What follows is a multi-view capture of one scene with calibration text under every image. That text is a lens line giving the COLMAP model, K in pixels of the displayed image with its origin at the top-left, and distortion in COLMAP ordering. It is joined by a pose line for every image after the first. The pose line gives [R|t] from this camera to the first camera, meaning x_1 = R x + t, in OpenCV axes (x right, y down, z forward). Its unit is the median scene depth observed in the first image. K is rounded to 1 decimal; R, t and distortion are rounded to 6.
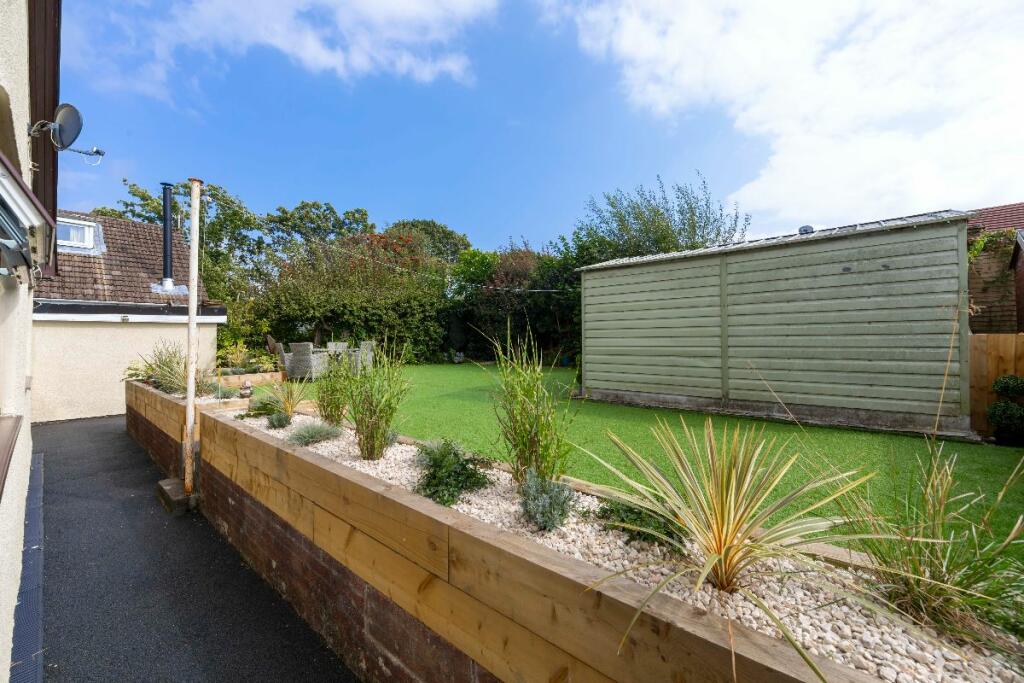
lens RADIAL K [[379.8, 0, 514.7], [0, 379.8, 346.5], [0, 0, 1]] dist [0.000120, 0.000008]
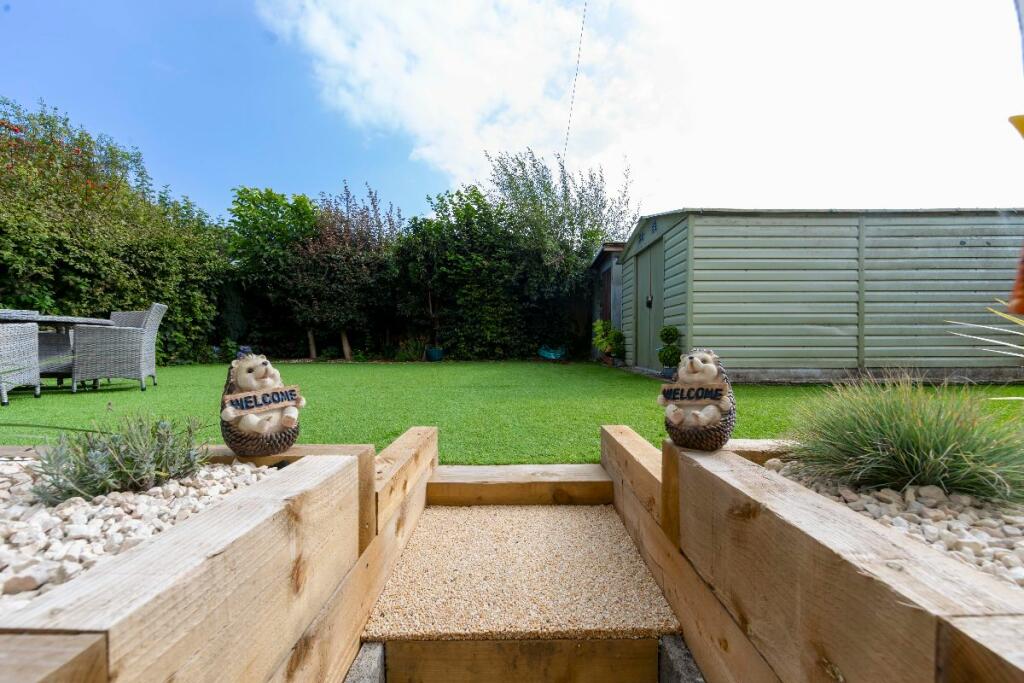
lens RADIAL K [[379.8, 0, 514.7], [0, 379.8, 346.5], [0, 0, 1]] dist [0.000120, 0.000008]
pose [[0.774282, -0.000275, 0.632840, -0.680000], [0.005312, 0.999967, -0.006064, 0.081046], [-0.632818, 0.008058, 0.774259, 0.774386]]
